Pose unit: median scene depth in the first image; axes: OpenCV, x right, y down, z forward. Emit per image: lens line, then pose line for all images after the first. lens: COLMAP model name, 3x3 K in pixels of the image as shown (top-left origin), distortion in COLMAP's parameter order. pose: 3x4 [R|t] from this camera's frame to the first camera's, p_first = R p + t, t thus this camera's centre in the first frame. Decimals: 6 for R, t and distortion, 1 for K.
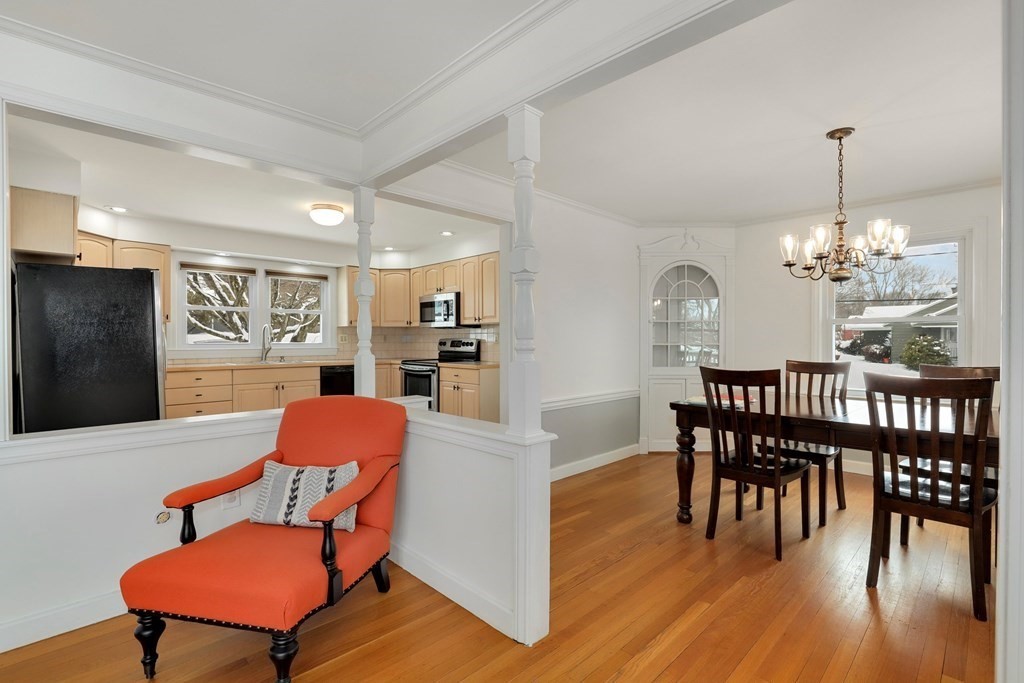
lens RADIAL K [[478.7, 0, 512.0], [0, 478.7, 341.5], [0, 0, 1]] dist [-0.003269, -0.000336]
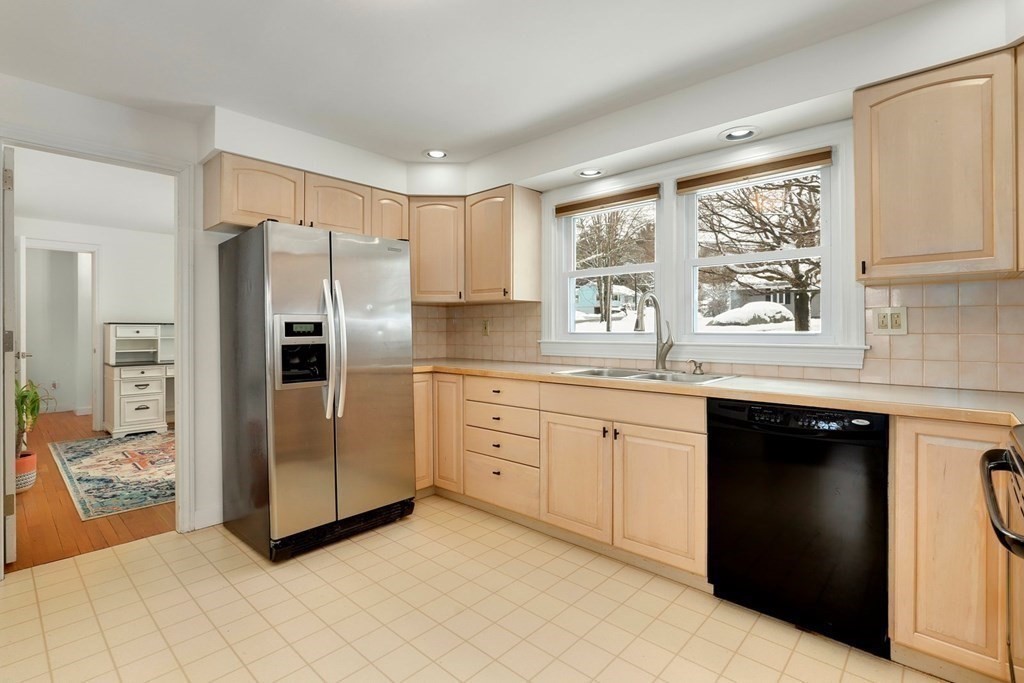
lens RADIAL K [[478.7, 0, 512.0], [0, 478.7, 341.5], [0, 0, 1]] dist [-0.003269, -0.000336]
pose [[0.052042, 0.024349, -0.998348, -0.048529], [-0.007010, 0.999687, 0.024016, 0.001133], [0.998620, 0.005749, 0.052197, 0.891757]]
